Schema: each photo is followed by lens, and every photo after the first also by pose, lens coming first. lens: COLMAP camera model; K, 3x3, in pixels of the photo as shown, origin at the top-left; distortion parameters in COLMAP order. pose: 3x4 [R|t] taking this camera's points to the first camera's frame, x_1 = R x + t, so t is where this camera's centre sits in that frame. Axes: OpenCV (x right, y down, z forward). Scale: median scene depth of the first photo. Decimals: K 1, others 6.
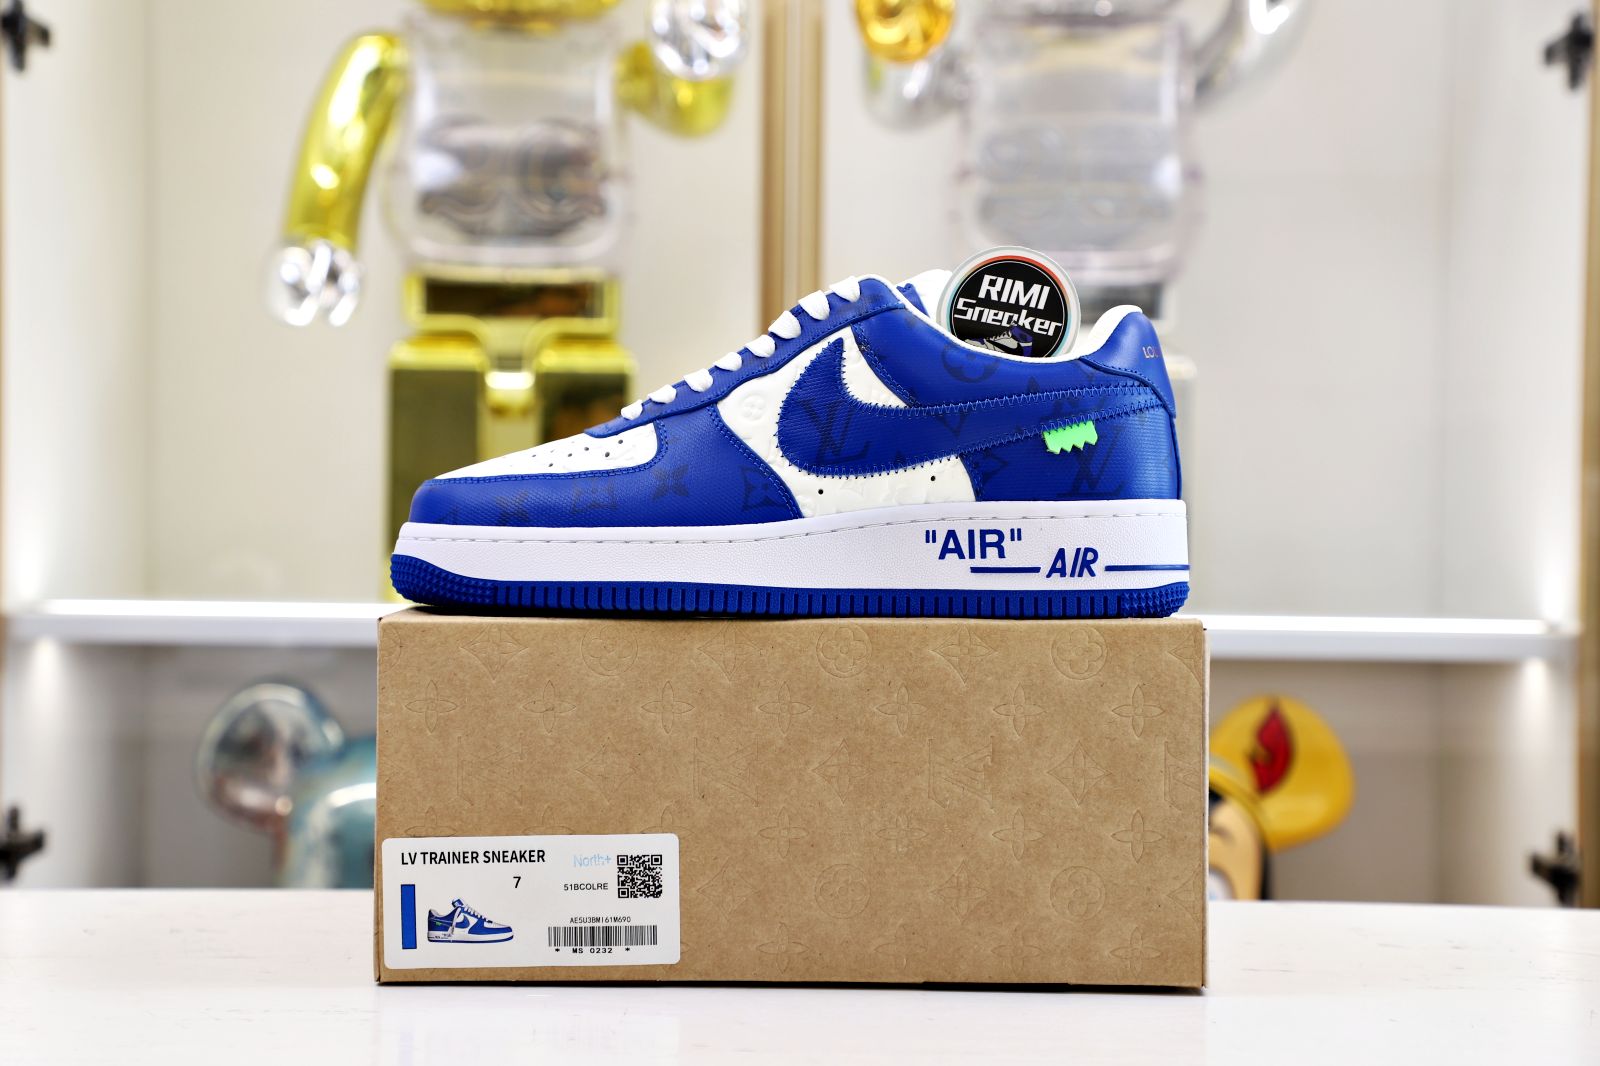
lens RADIAL K [[2967.8, 0, 812.0], [0, 2967.8, 520.1], [0, 0, 1]] dist [0.005223, 0.000000]
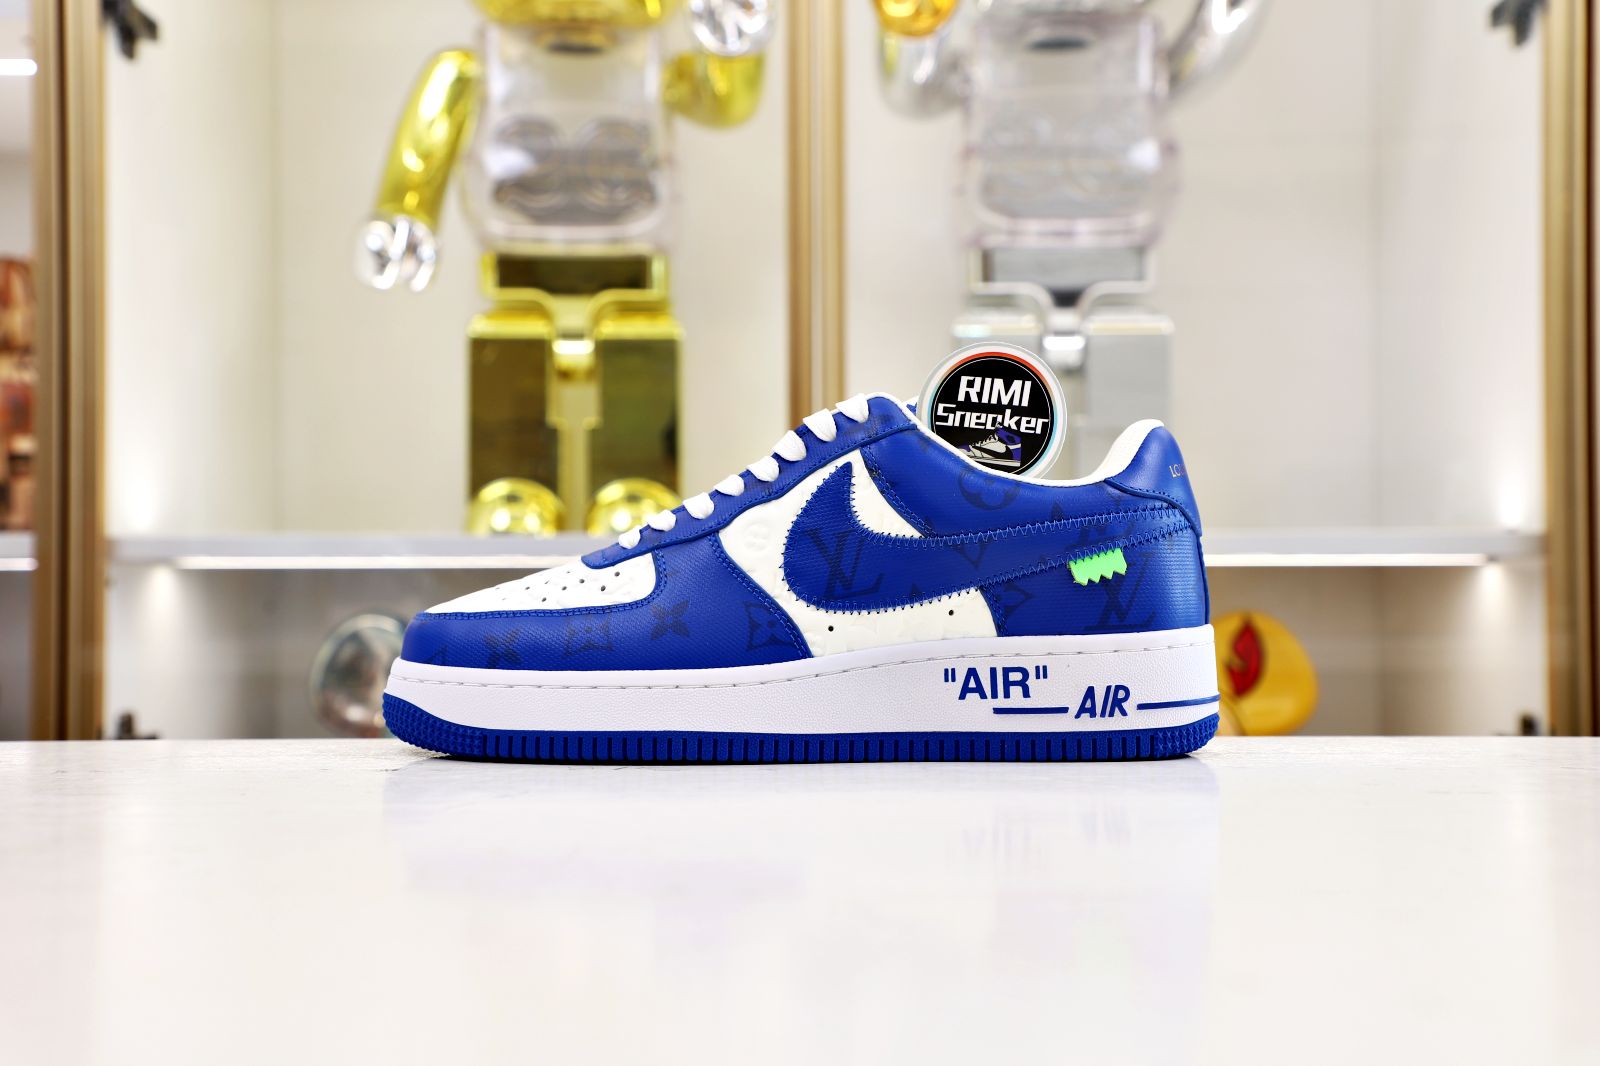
lens RADIAL K [[1901.8, 0, 789.4], [0, 1901.8, 531.6], [0, 0, 1]] dist [-0.041491, 0.000000]
pose [[0.999875, -0.015642, -0.002336, -0.008154], [0.015668, 0.999808, 0.011784, -0.047308], [0.002151, -0.011819, 0.999928, 0.404039]]
